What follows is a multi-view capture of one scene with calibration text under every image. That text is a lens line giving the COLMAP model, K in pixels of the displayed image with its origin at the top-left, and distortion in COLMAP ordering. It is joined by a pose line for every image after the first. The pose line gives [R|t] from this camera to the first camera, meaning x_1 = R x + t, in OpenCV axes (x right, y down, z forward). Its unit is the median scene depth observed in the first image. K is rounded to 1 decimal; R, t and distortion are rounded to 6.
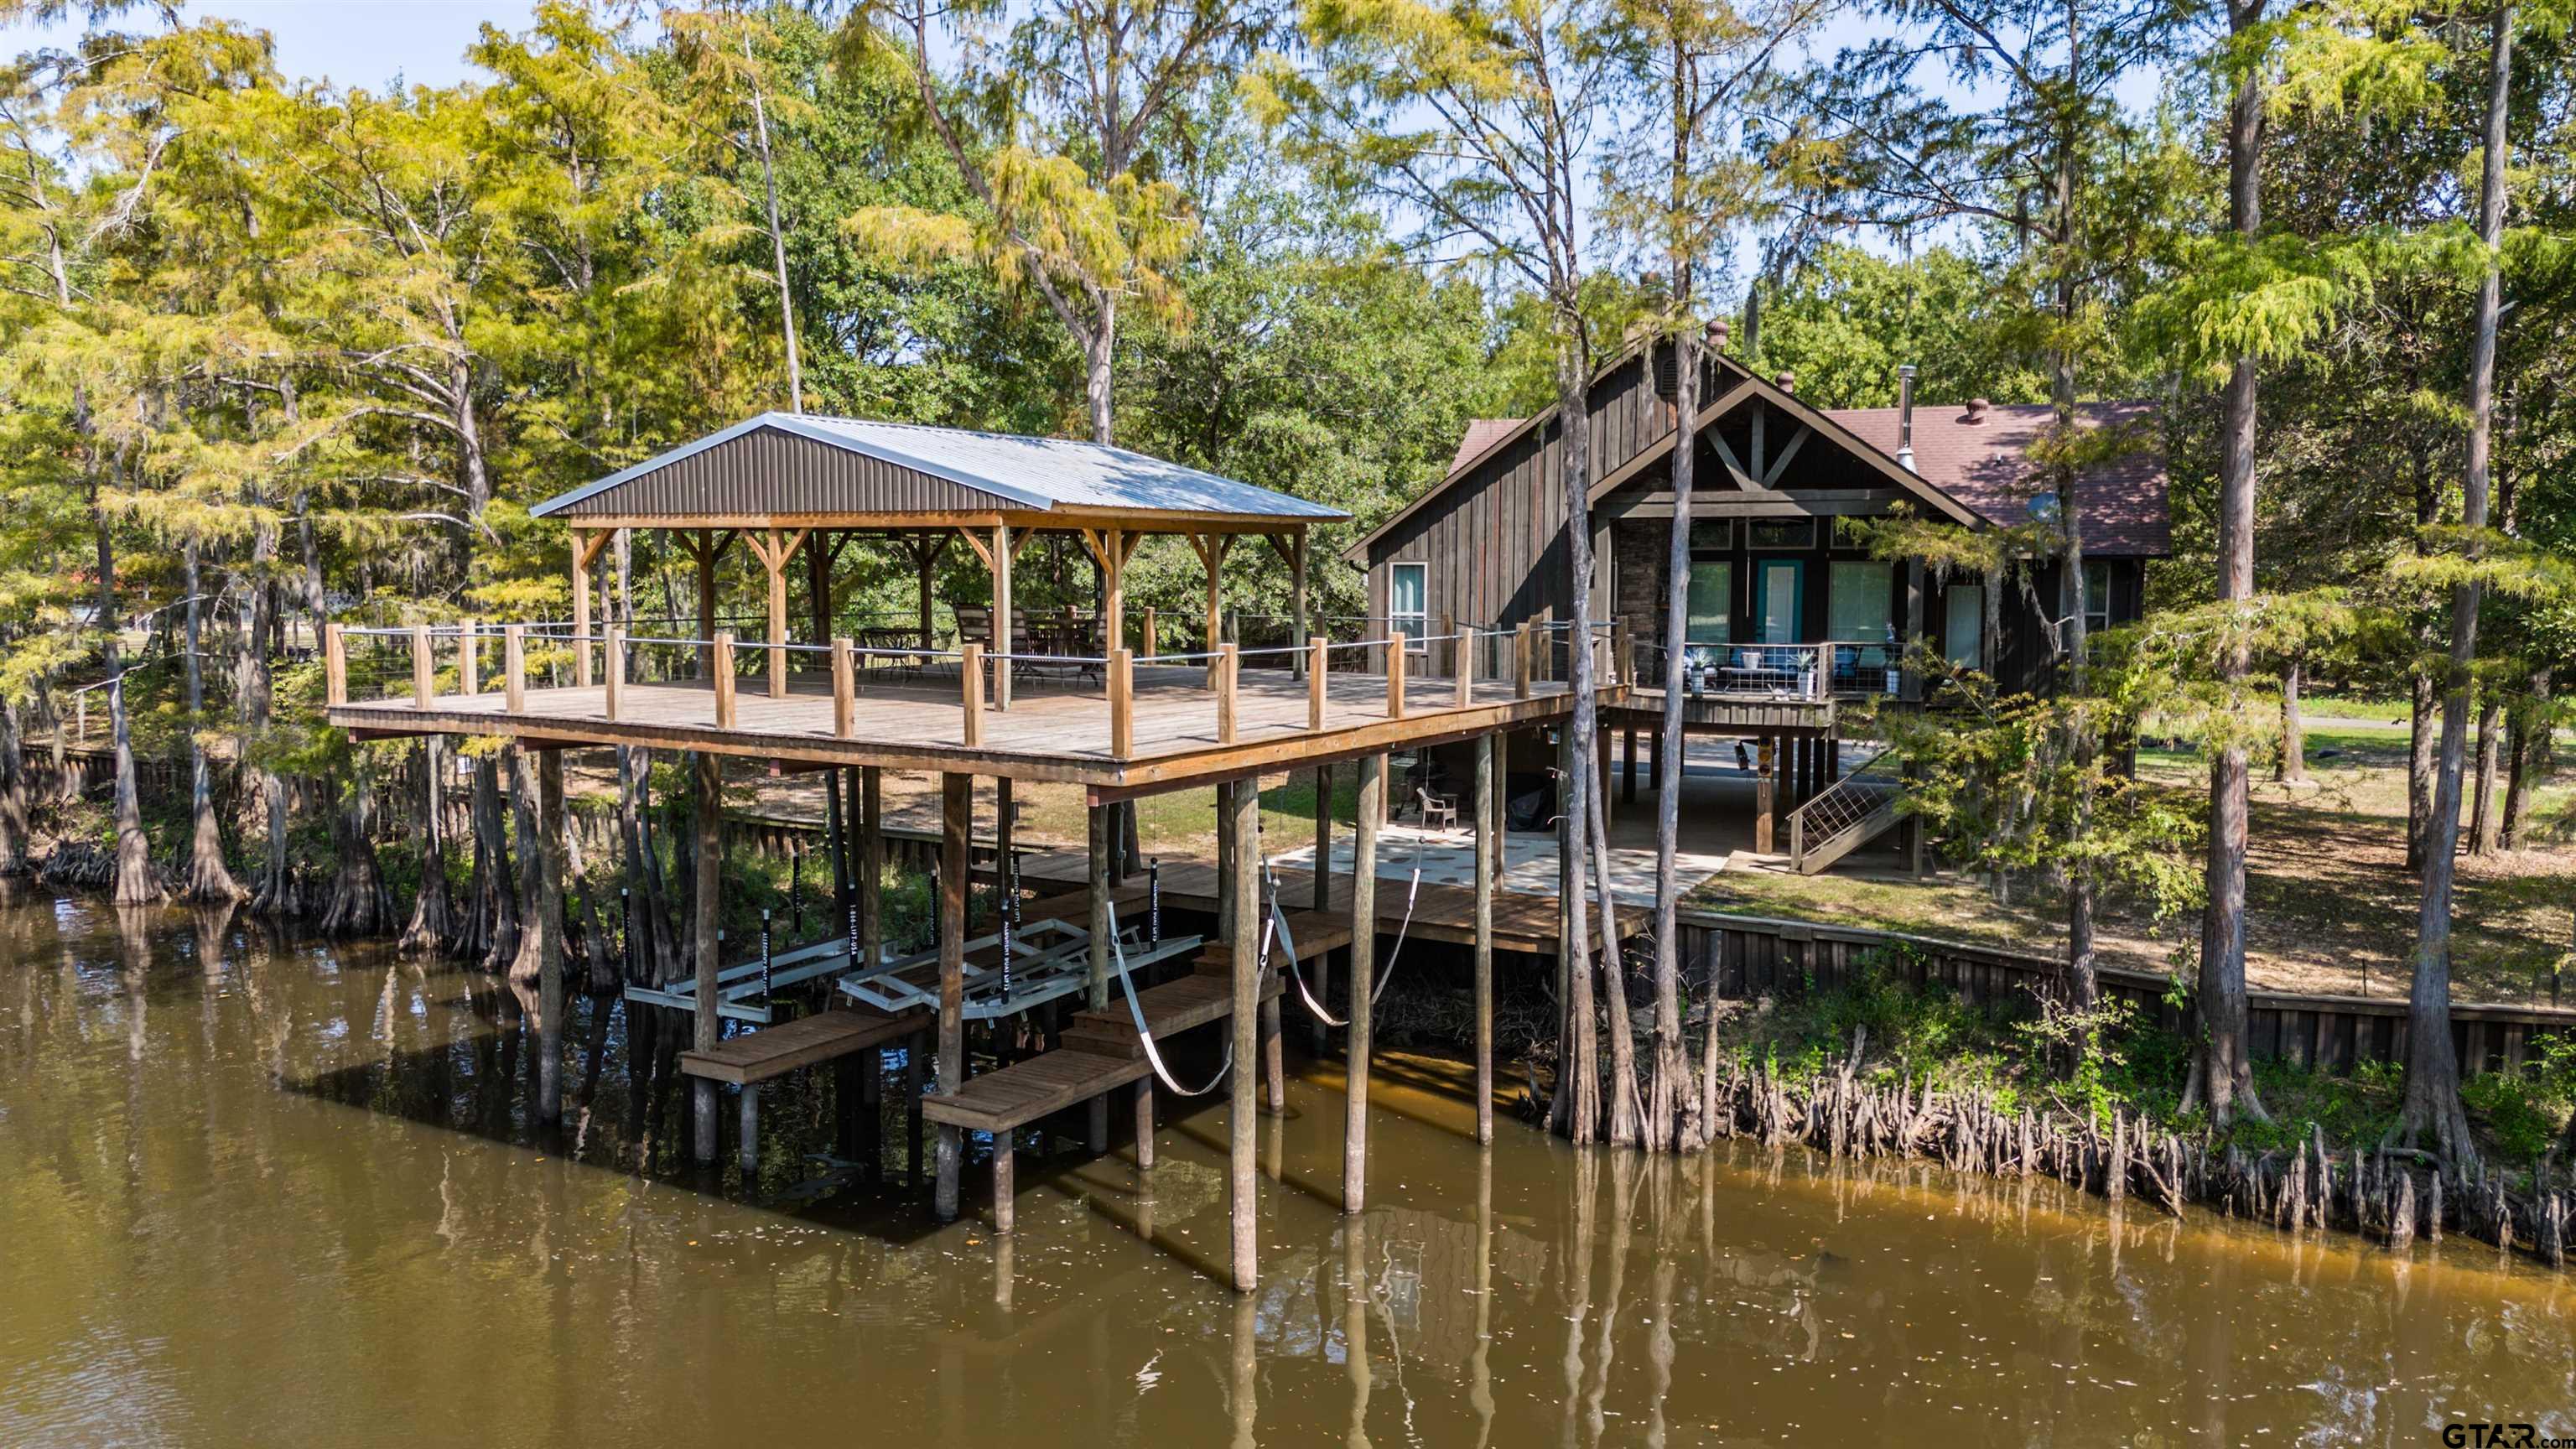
lens RADIAL K [[1913.2, 0, 1281.4], [0, 1913.2, 719.3], [0, 0, 1]] dist [0.058248, -0.045702]
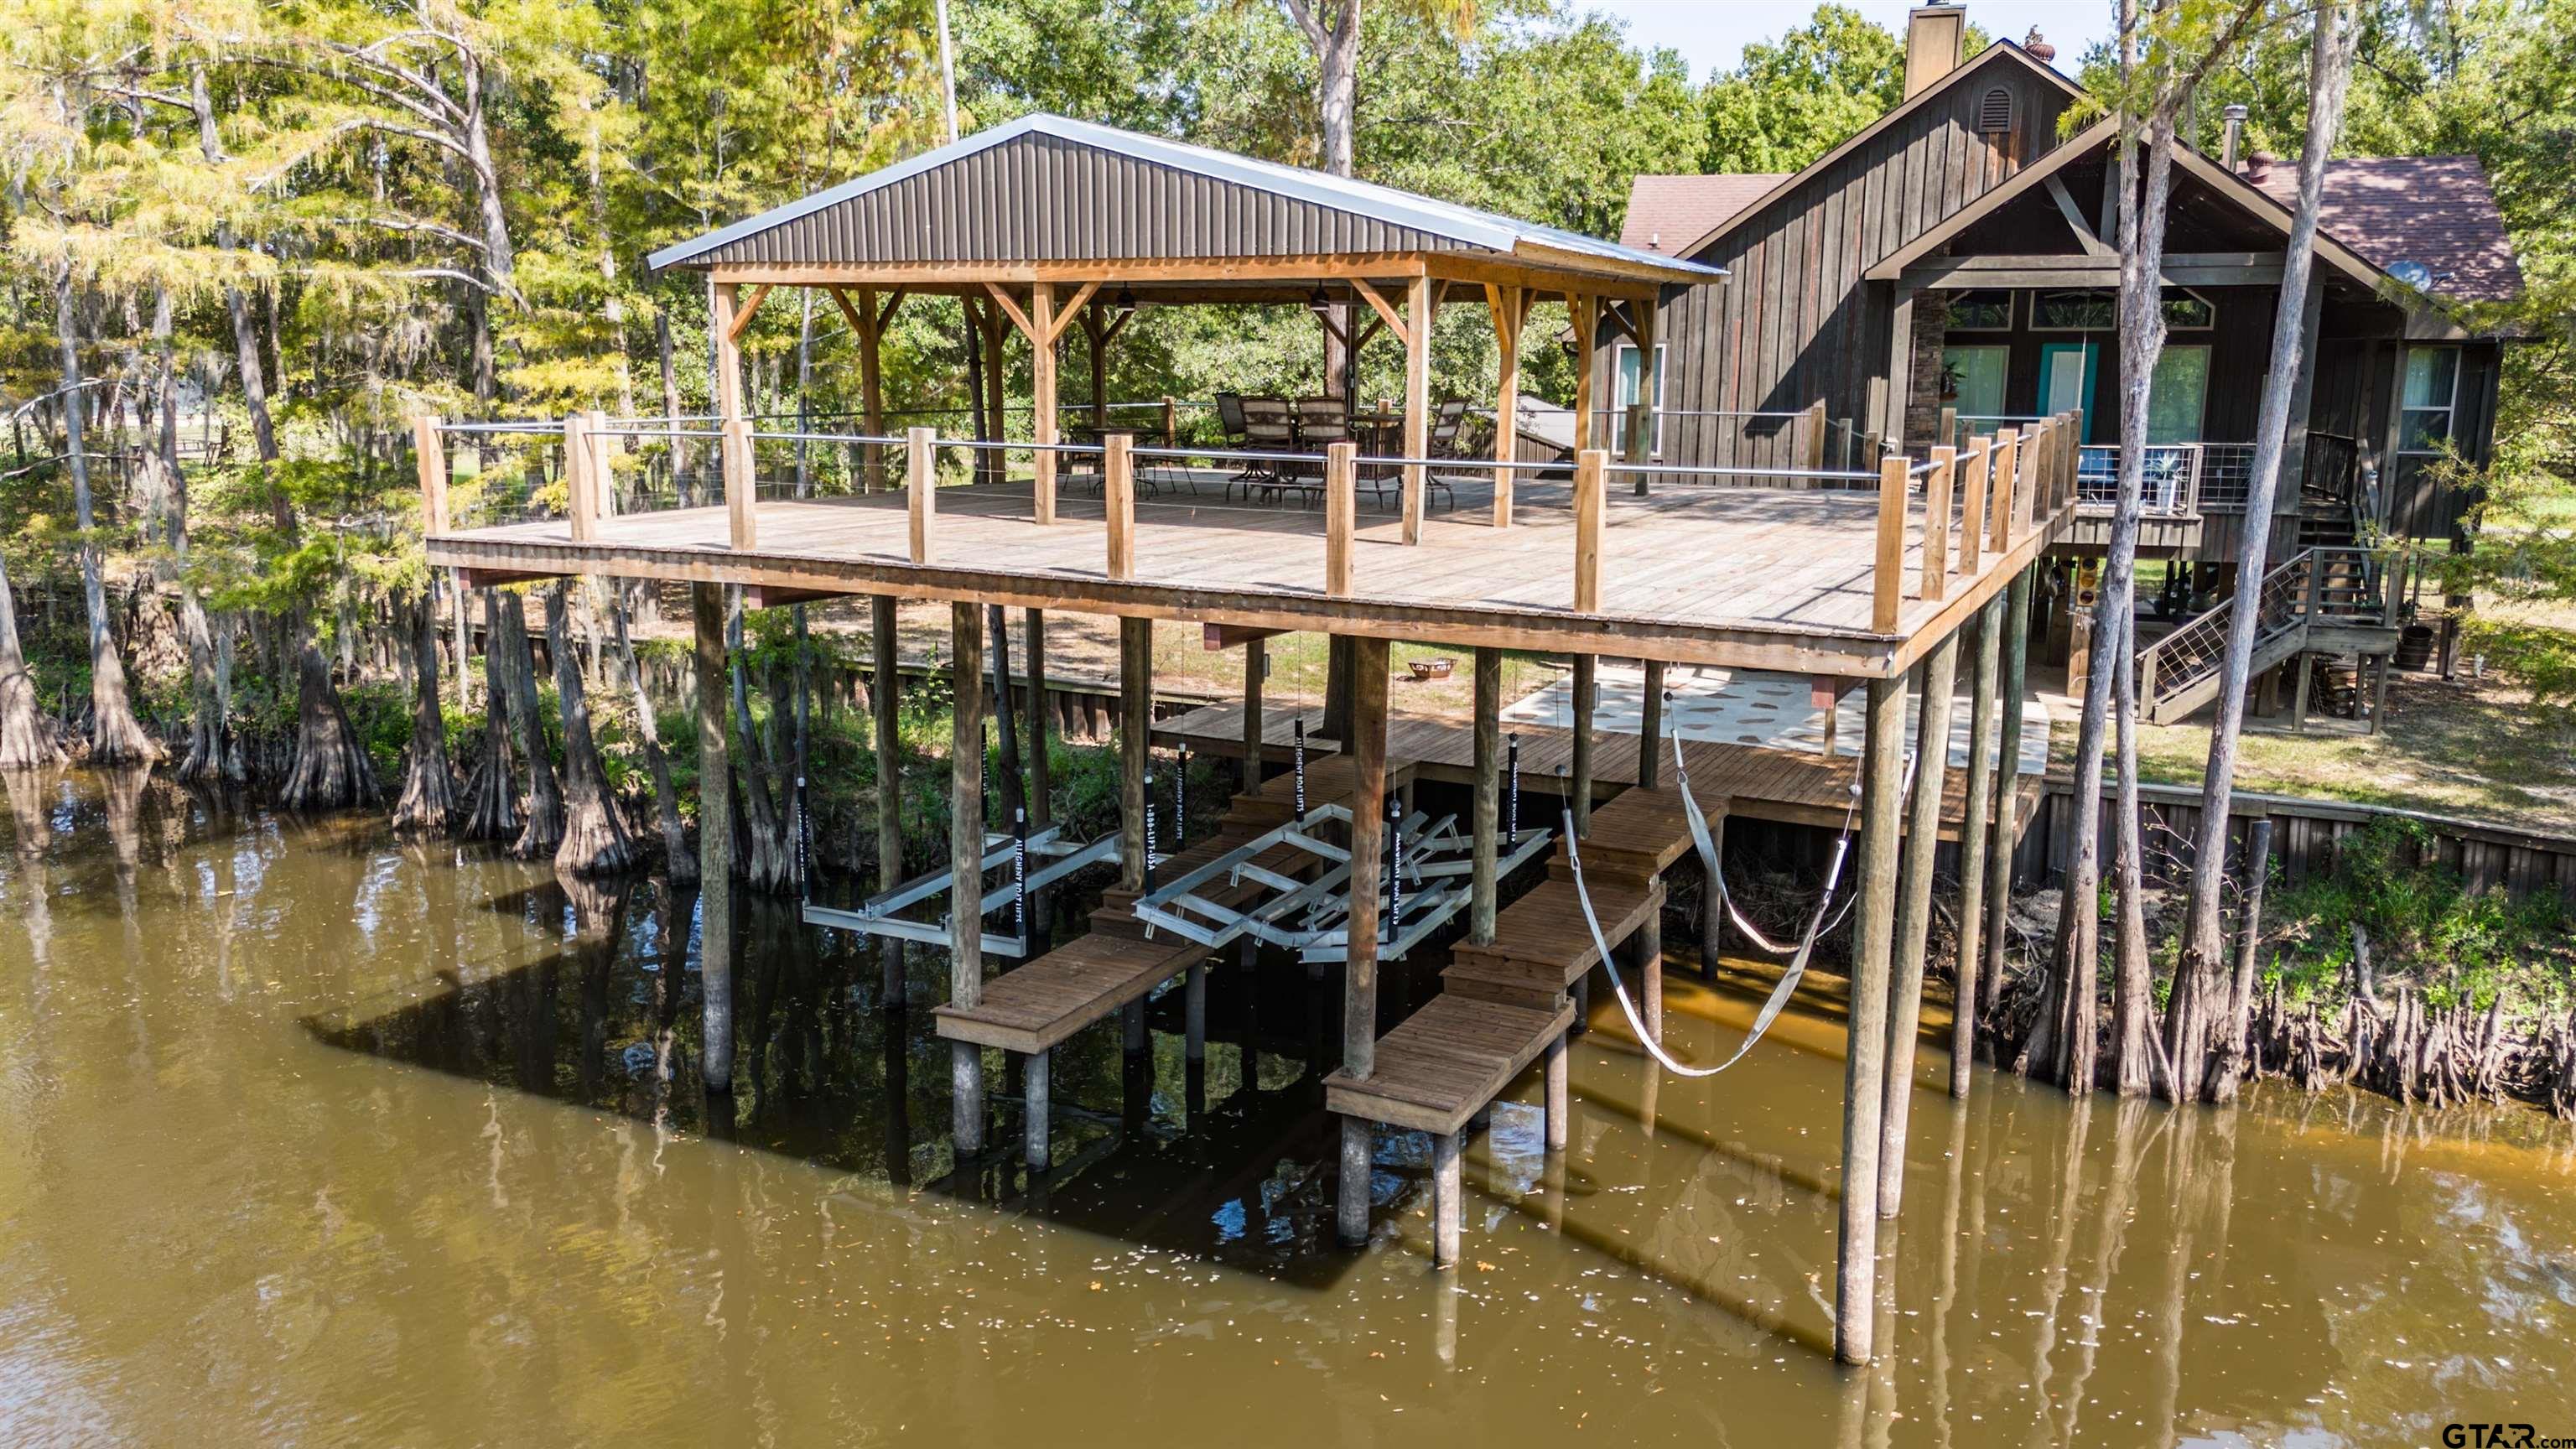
lens RADIAL K [[1913.2, 0, 1281.4], [0, 1913.2, 719.3], [0, 0, 1]] dist [0.058248, -0.045702]
pose [[0.996547, -0.010922, 0.082306, -0.183562], [0.002380, 0.994660, 0.103176, -0.009221], [-0.082994, -0.102624, 0.991252, 0.211884]]
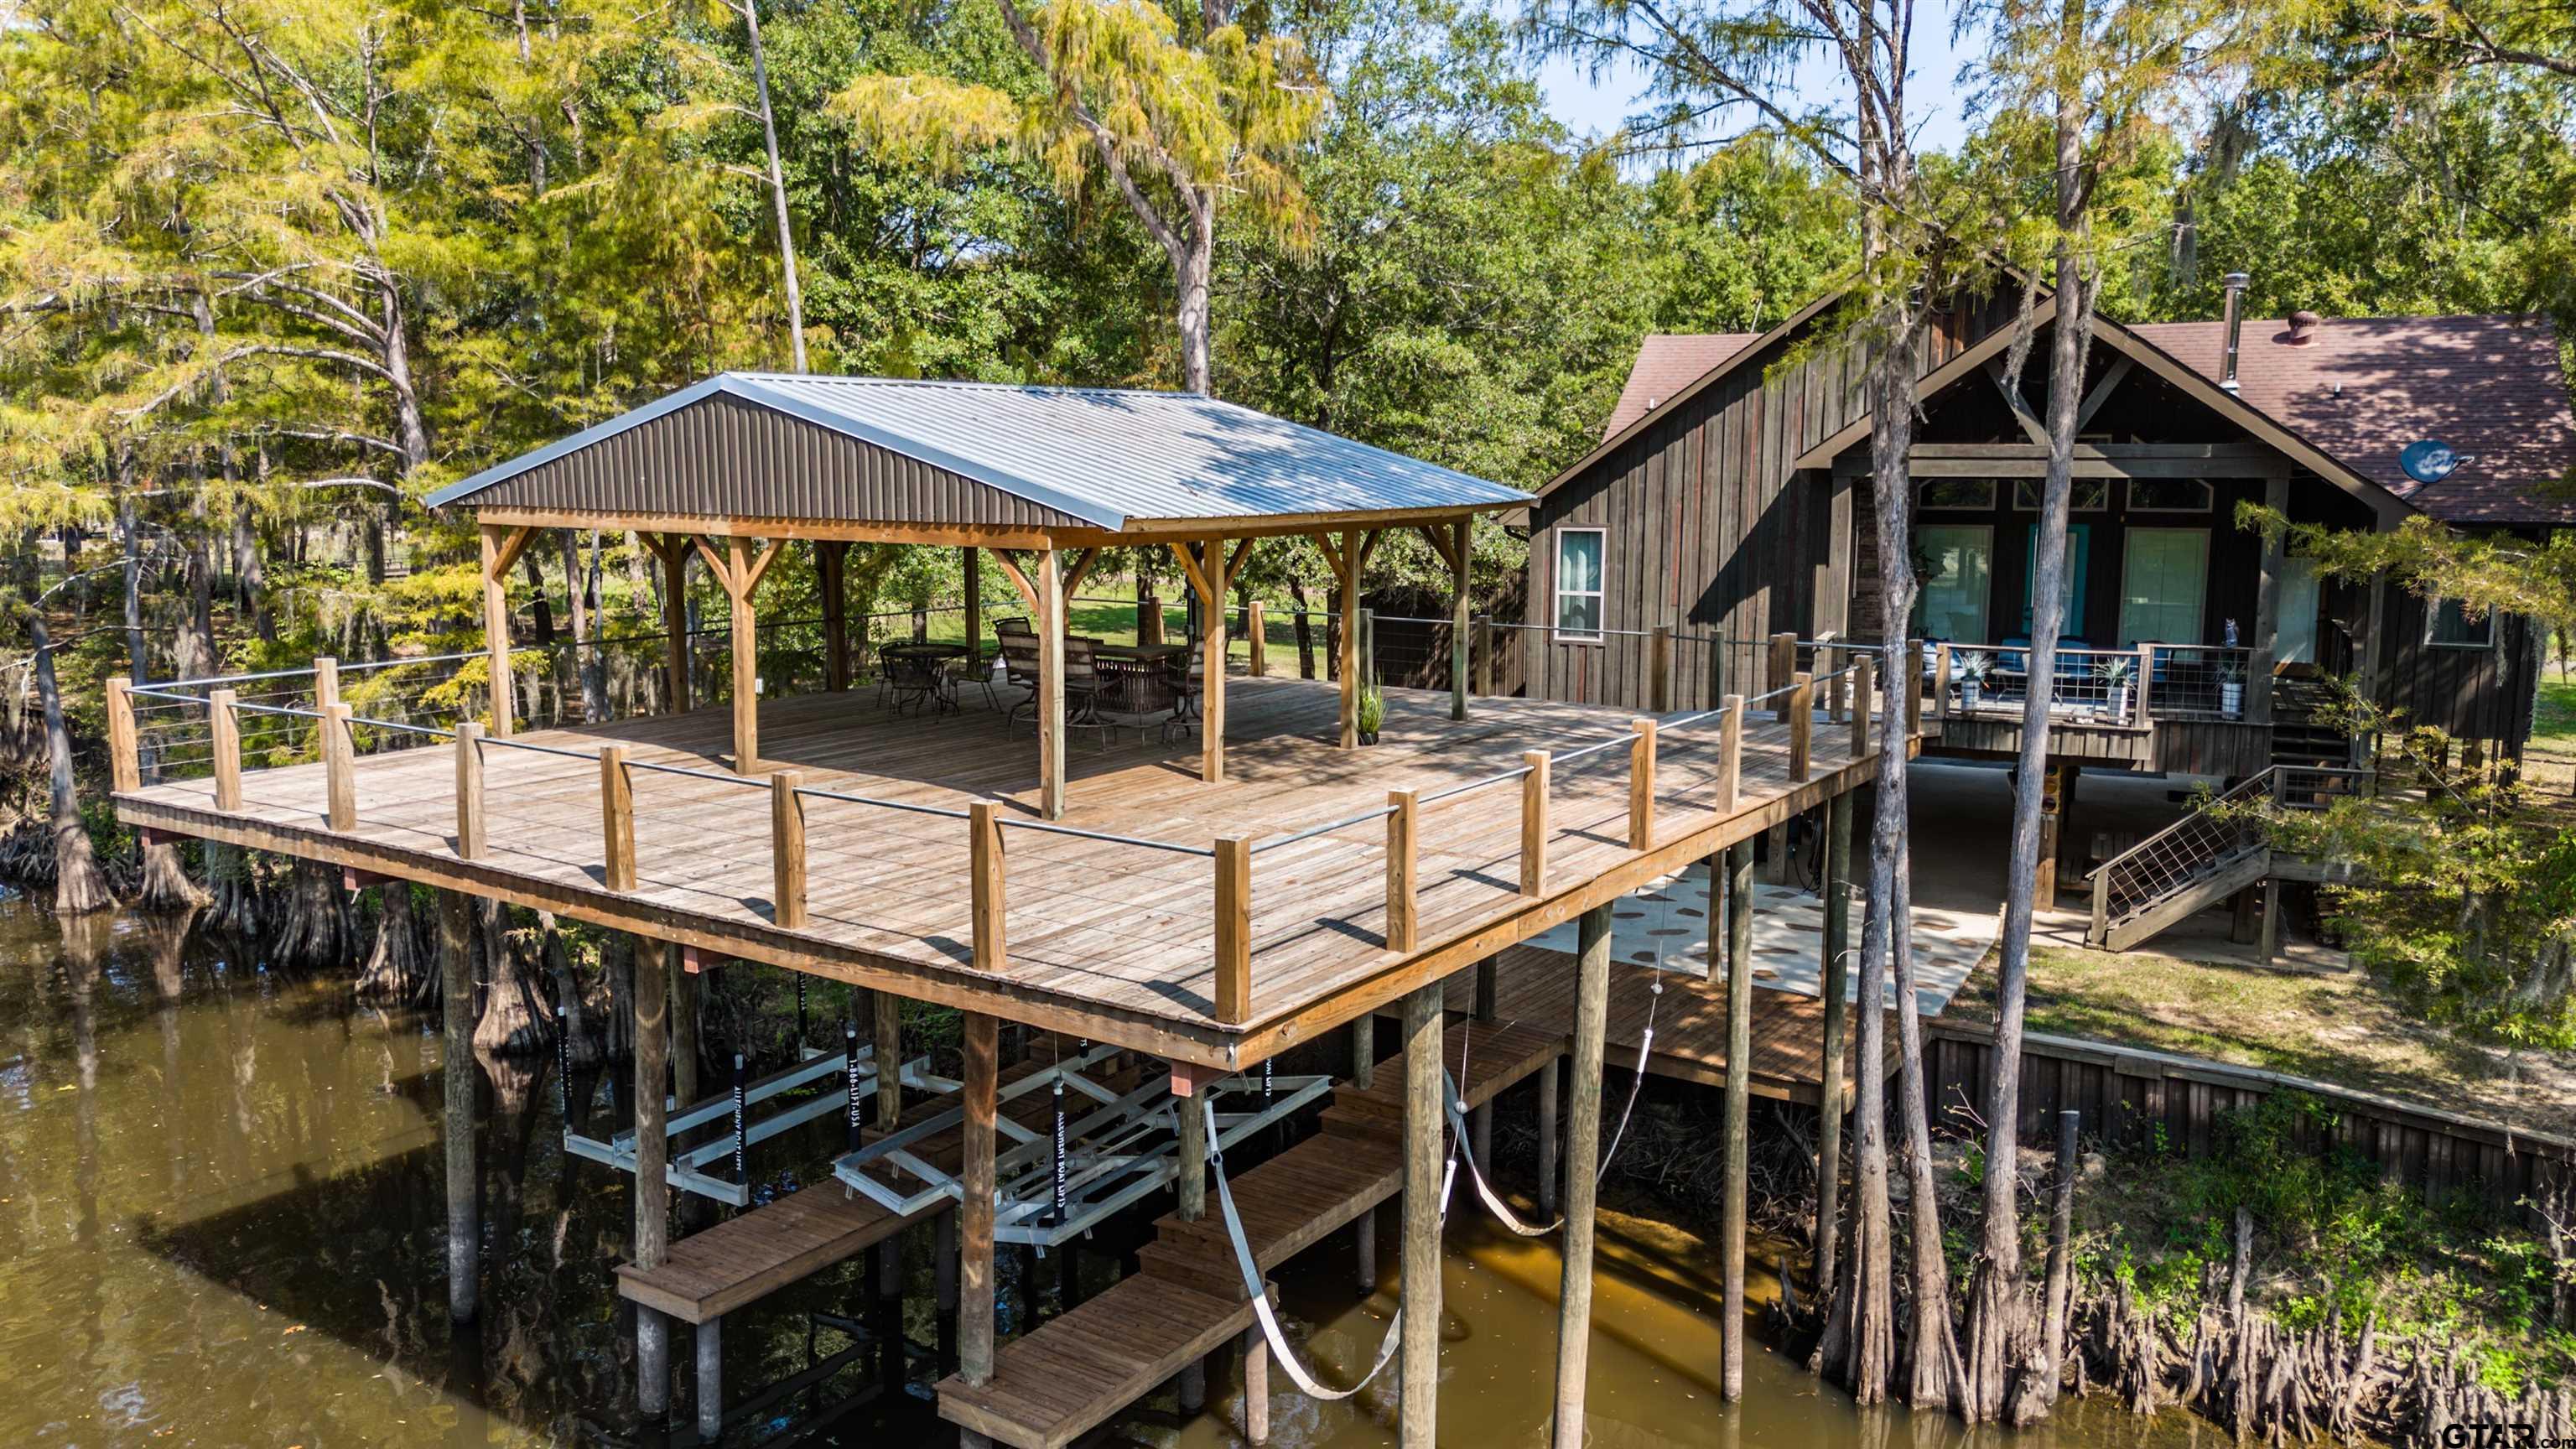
lens RADIAL K [[1913.2, 0, 1281.4], [0, 1913.2, 719.3], [0, 0, 1]] dist [0.058248, -0.045702]
pose [[0.998830, 0.006135, -0.047964, -0.022560], [-0.003298, 0.998252, 0.059017, -0.058388], [0.048242, -0.058790, 0.997104, 0.232451]]
